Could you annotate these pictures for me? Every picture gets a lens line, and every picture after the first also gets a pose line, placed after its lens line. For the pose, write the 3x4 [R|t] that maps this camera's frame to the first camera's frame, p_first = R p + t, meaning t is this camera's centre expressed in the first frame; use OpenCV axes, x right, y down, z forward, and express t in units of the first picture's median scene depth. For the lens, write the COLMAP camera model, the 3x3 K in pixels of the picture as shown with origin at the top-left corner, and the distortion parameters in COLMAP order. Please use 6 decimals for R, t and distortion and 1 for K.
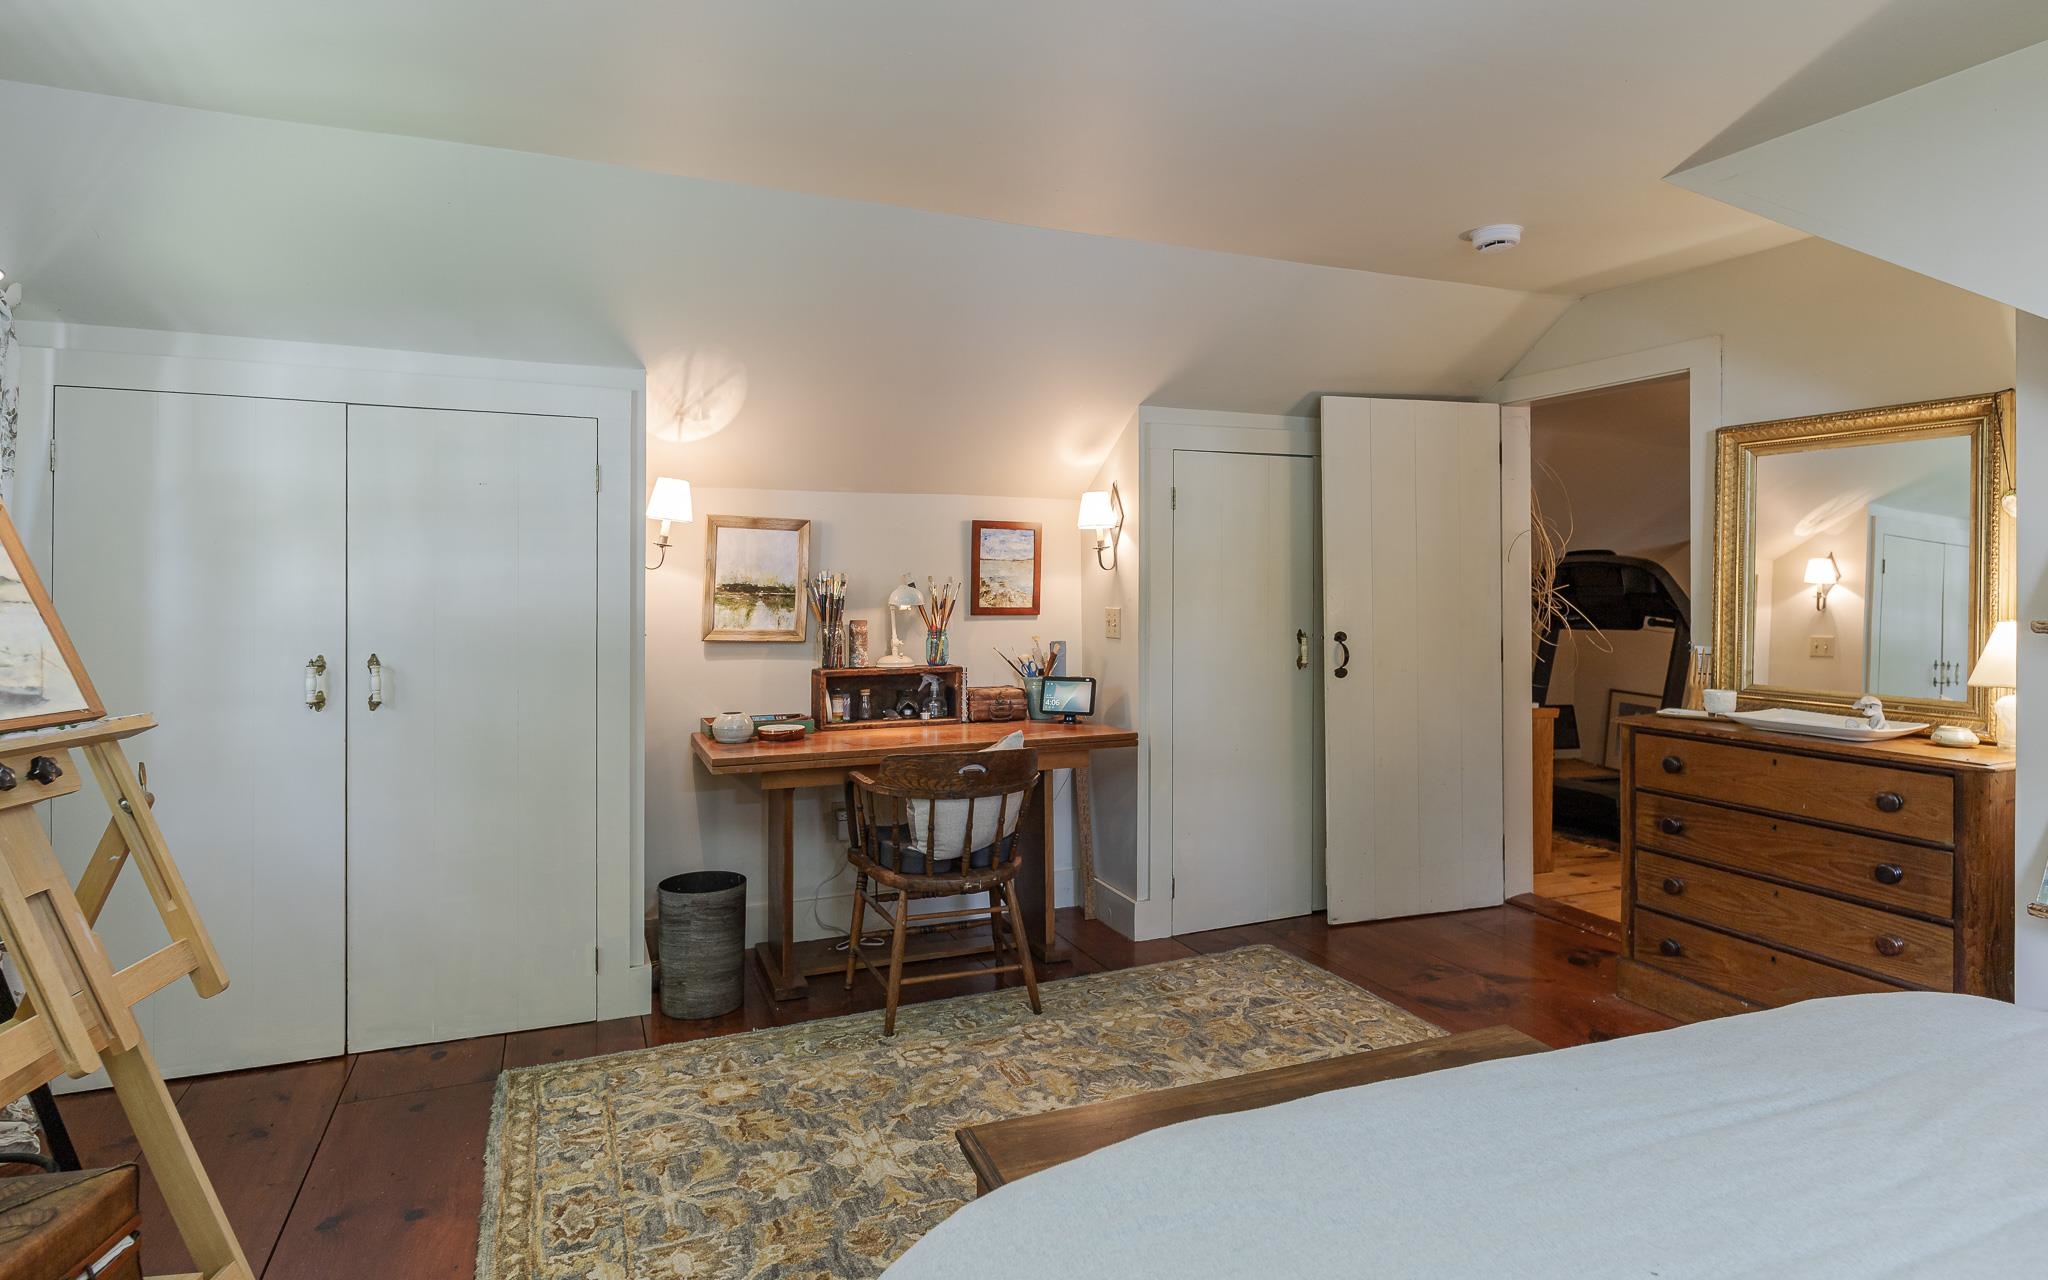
lens RADIAL K [[1073.0, 0, 1010.5], [0, 1073.0, 591.9], [0, 0, 1]] dist [-0.000783, 0.001228]
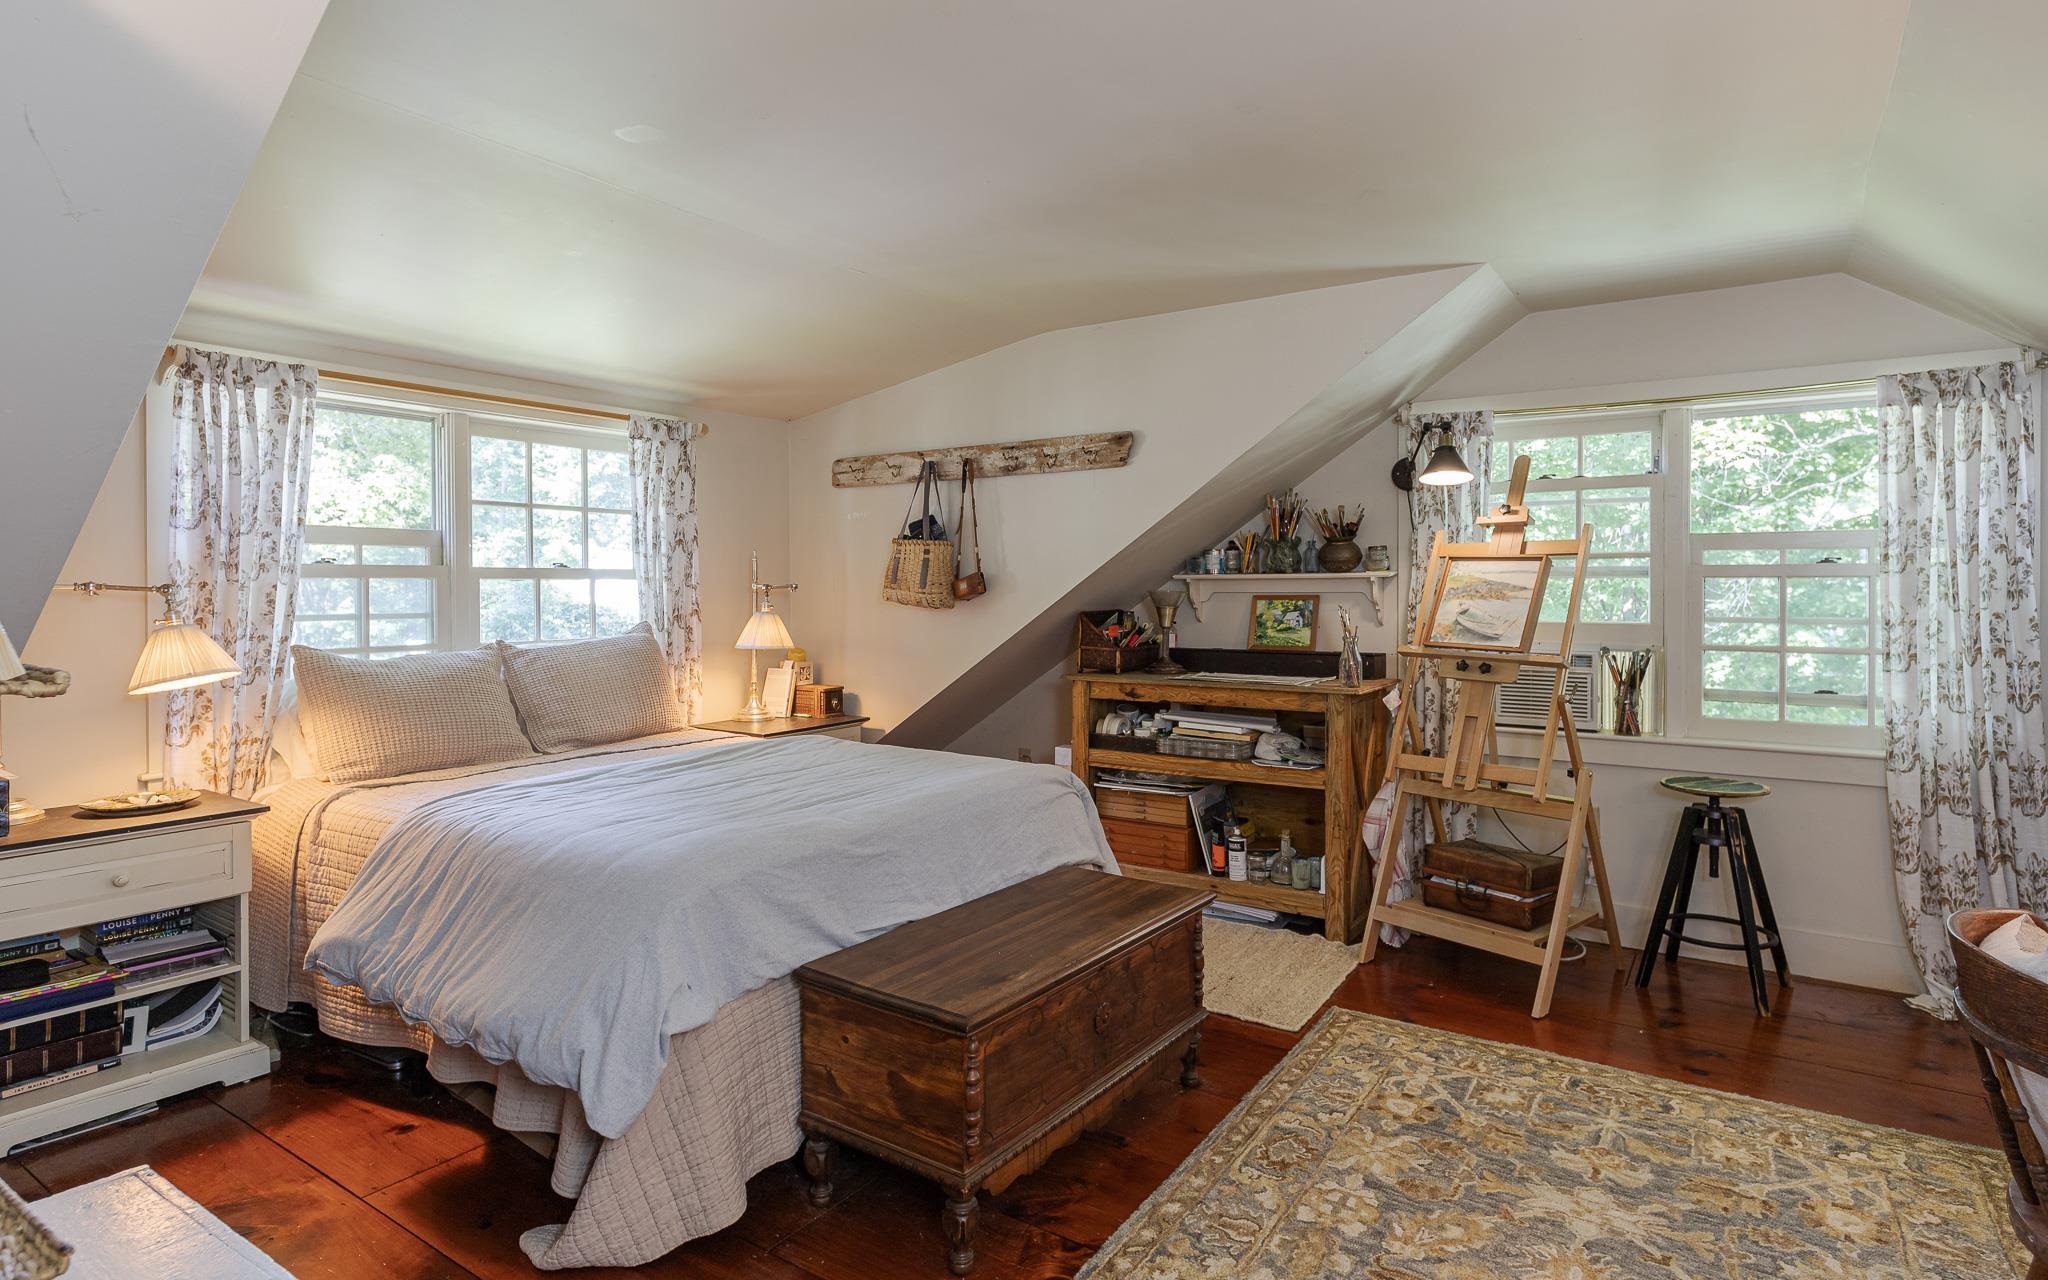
lens RADIAL K [[1073.0, 0, 1027.8], [0, 1073.0, 625.8], [0, 0, 1]] dist [-0.000783, 0.001228]
pose [[-0.834965, 0.016751, -0.550048, 0.712453], [-0.005983, 0.999201, 0.039512, -0.008657], [0.550270, 0.036281, -0.834198, 1.375415]]
